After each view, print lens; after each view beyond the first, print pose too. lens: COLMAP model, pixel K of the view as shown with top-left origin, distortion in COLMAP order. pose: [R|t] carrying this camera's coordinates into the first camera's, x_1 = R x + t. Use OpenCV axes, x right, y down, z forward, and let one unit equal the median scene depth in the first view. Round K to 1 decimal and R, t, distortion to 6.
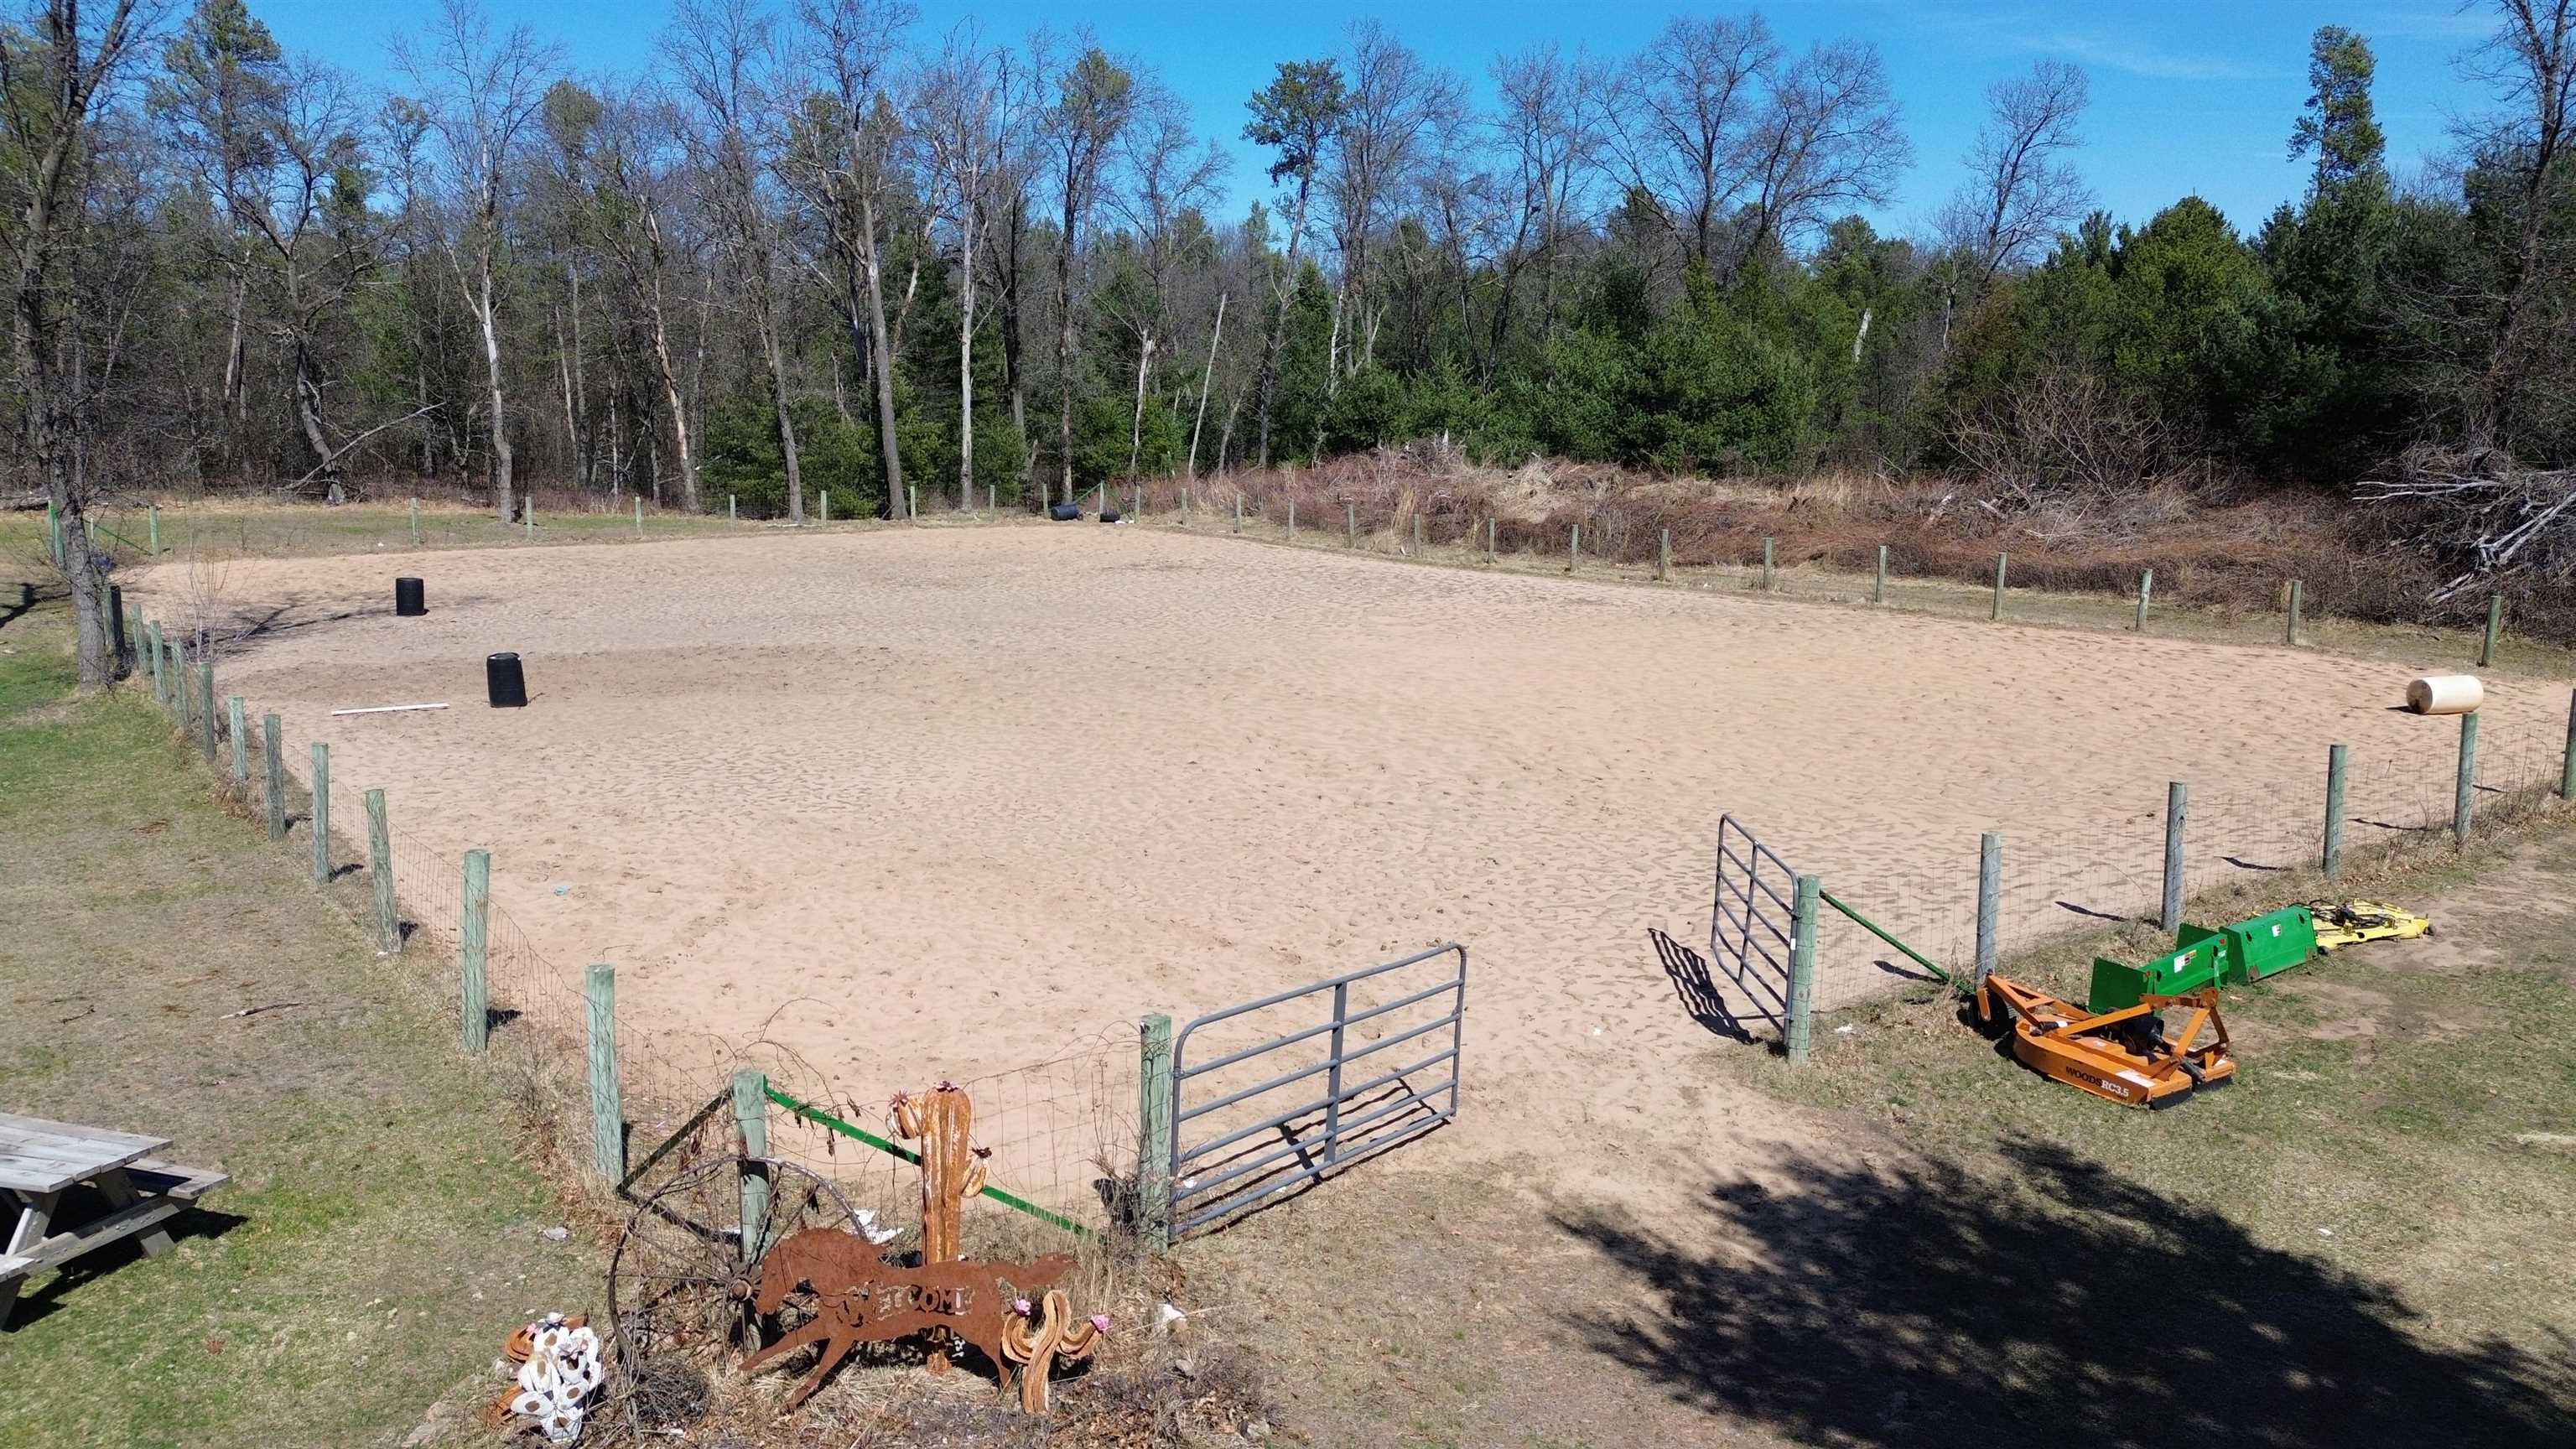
lens RADIAL K [[1800.2, 0, 1306.3], [0, 1800.2, 720.1], [0, 0, 1]] dist [0.055325, -0.053405]
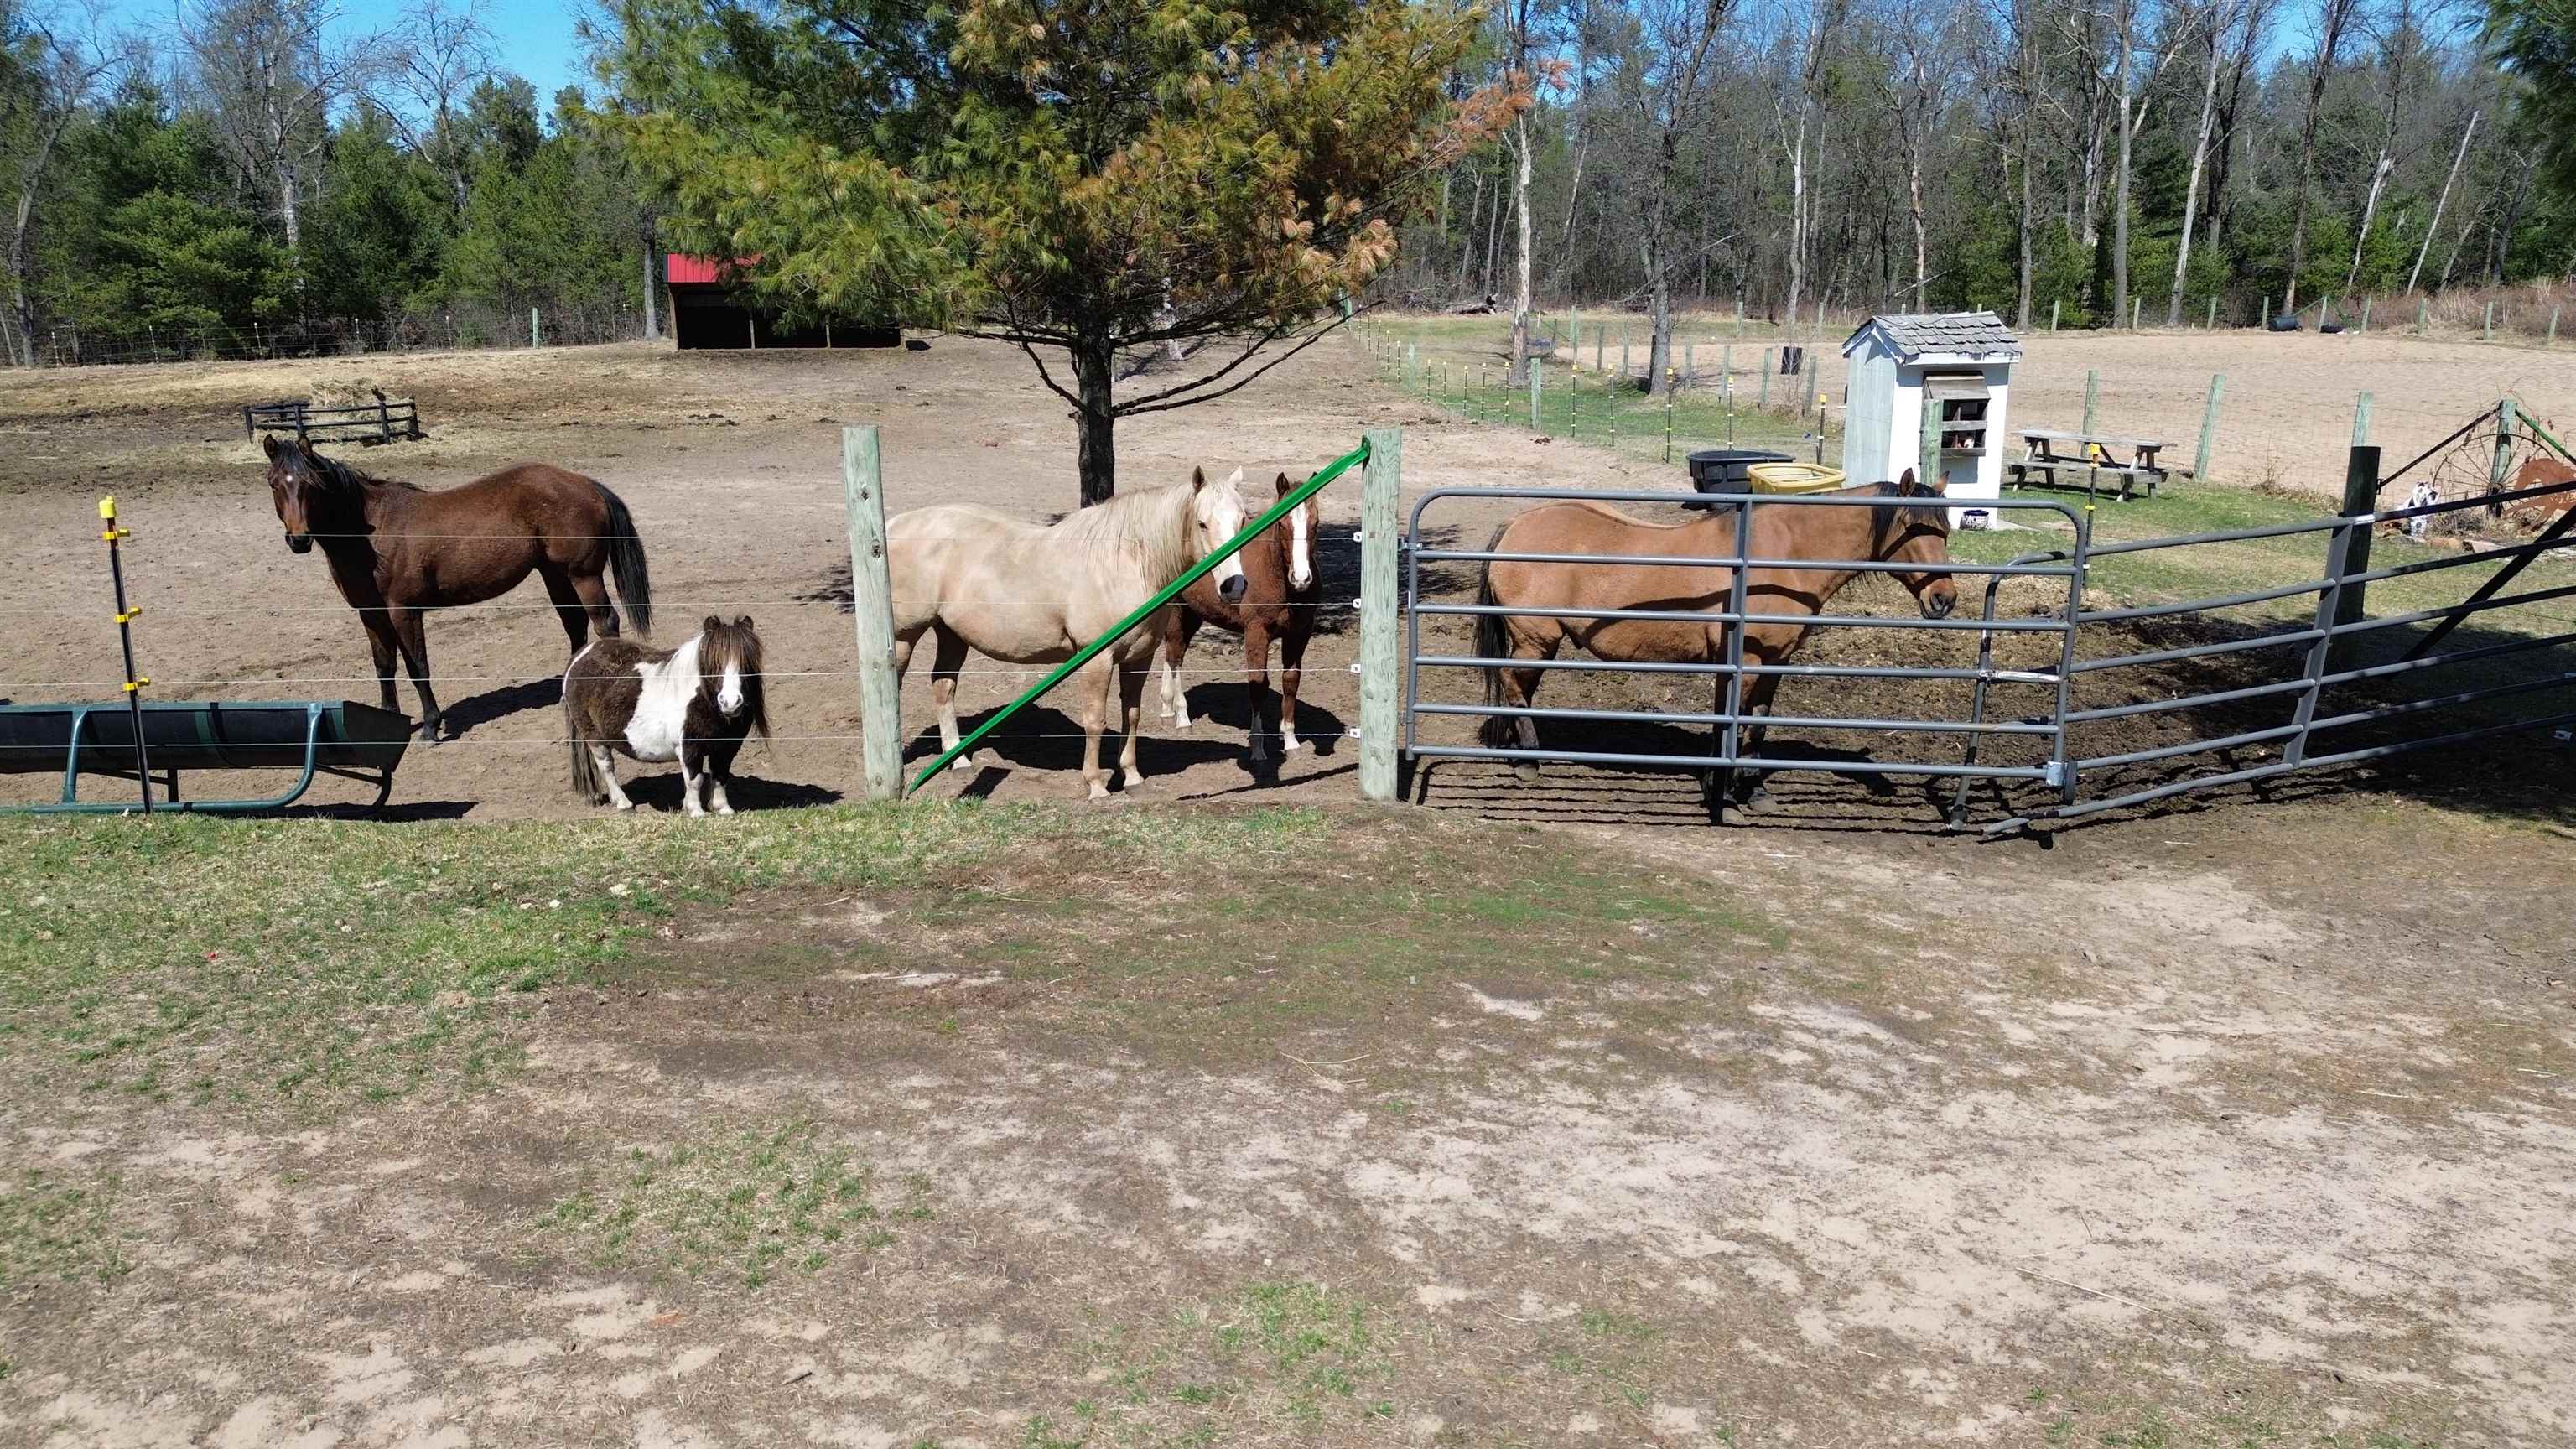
lens RADIAL K [[1800.2, 0, 1290.2], [0, 1800.2, 746.9], [0, 0, 1]] dist [0.055325, -0.053405]
pose [[0.841128, 0.134949, -0.523729, -0.029092], [-0.088200, 0.989633, 0.113345, 0.063445], [0.533595, -0.049145, 0.844311, -0.246148]]
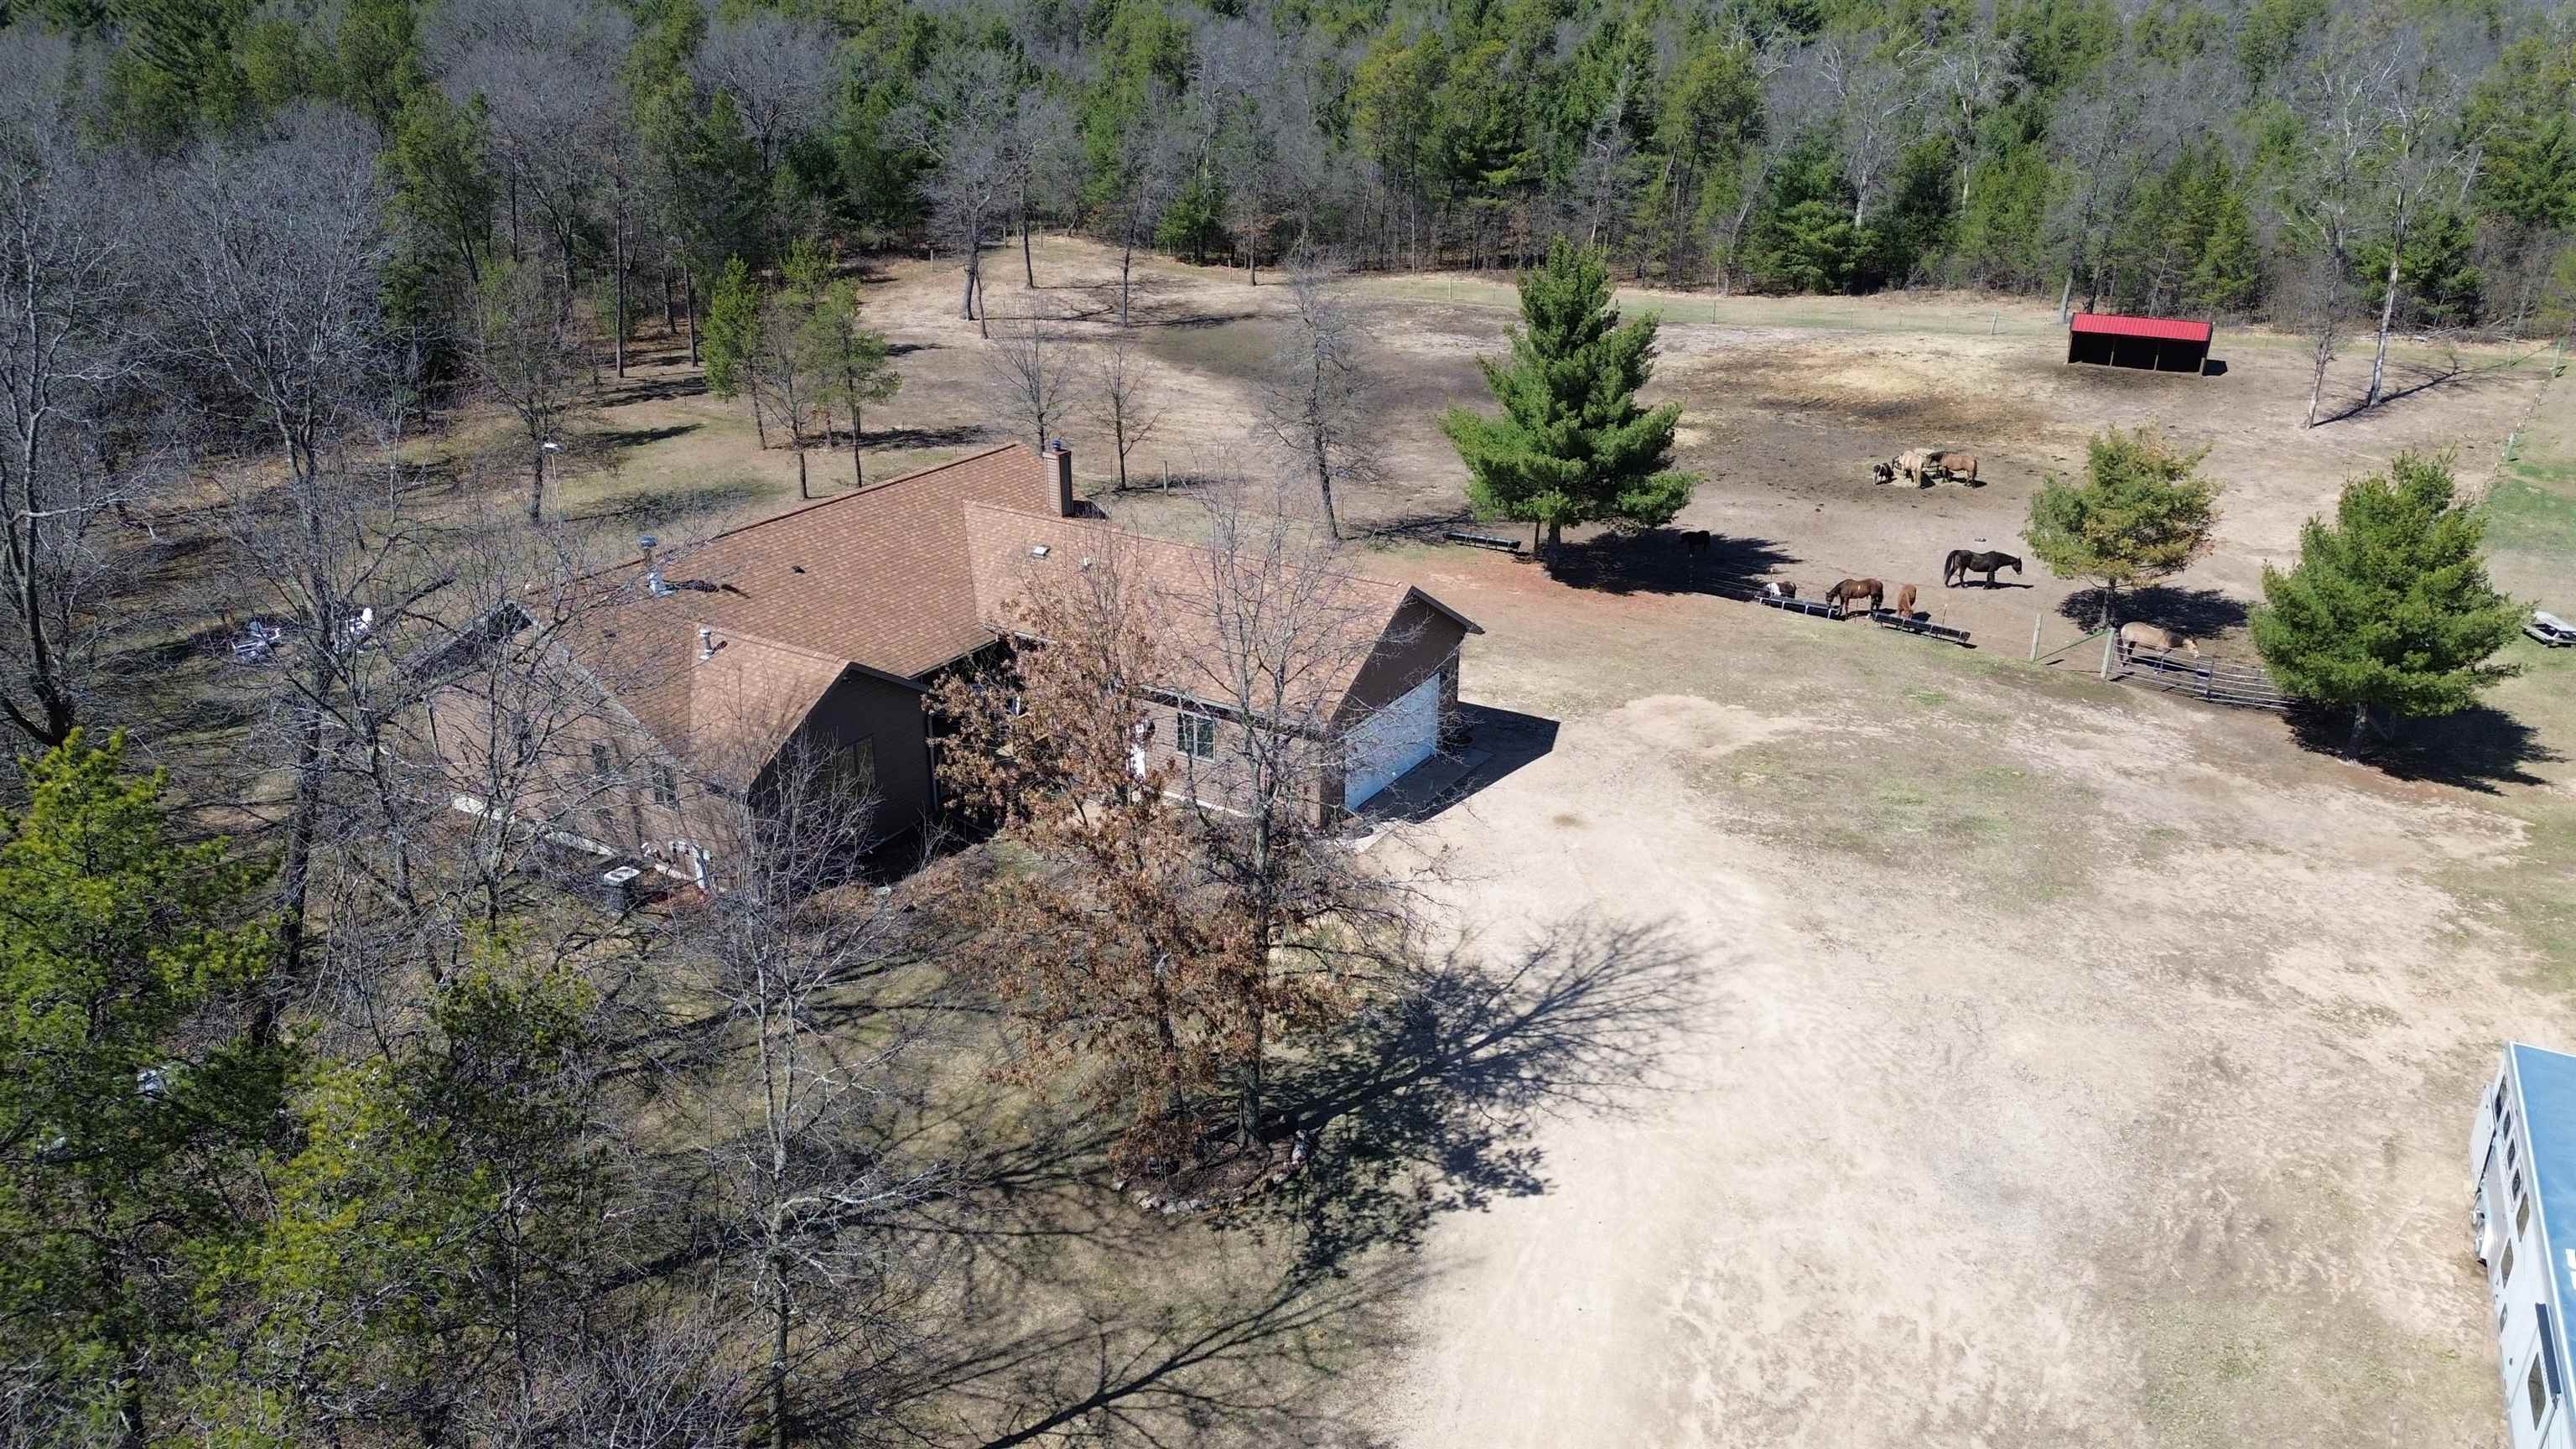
lens RADIAL K [[1800.2, 0, 1270.0], [0, 1800.2, 748.1], [0, 0, 1]] dist [0.055325, -0.053405]
pose [[0.258926, 0.384451, -0.886090, 0.627009], [-0.163884, 0.921560, 0.351951, -0.140097], [0.951892, 0.054086, 0.301621, -0.806734]]
